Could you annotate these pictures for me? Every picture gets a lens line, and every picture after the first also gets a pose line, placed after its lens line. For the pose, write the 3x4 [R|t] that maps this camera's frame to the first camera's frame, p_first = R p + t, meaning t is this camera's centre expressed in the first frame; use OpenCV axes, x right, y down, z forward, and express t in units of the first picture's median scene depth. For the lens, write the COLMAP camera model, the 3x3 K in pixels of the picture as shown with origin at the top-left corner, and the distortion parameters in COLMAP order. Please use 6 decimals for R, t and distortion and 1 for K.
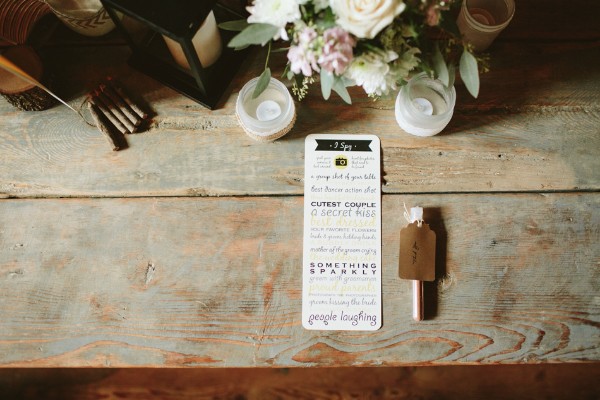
lens RADIAL K [[582.3, 0, 300.0], [0, 582.3, 200.0], [0, 0, 1]] dist [-0.081557, 0.111587]
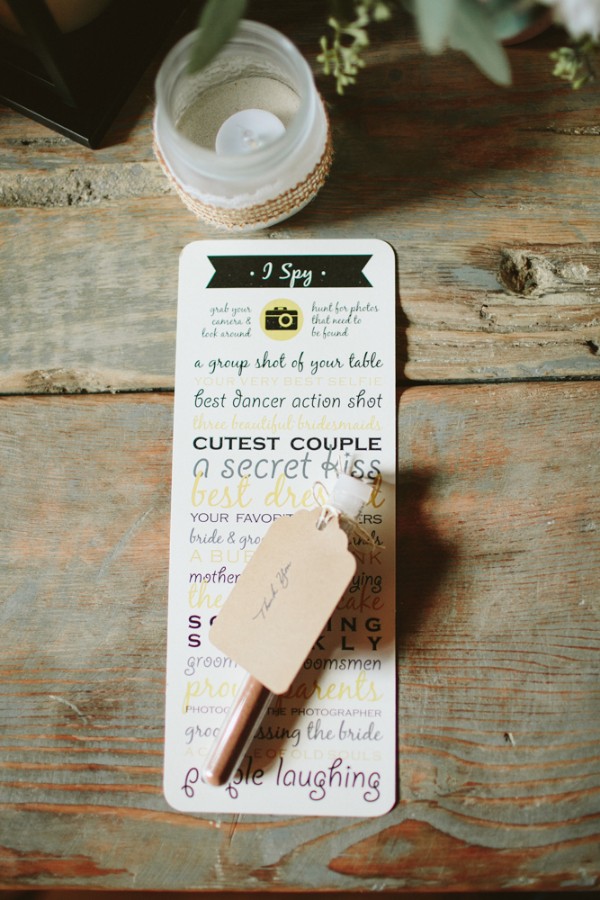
lens RADIAL K [[873.5, 0, 300.0], [0, 873.5, 450.0], [0, 0, 1]] dist [-0.081557, 0.111587]
pose [[0.998549, -0.012090, -0.052471, -0.001052], [0.014746, 0.998614, 0.050530, 0.003216], [0.051787, -0.051231, 0.997343, 0.496265]]
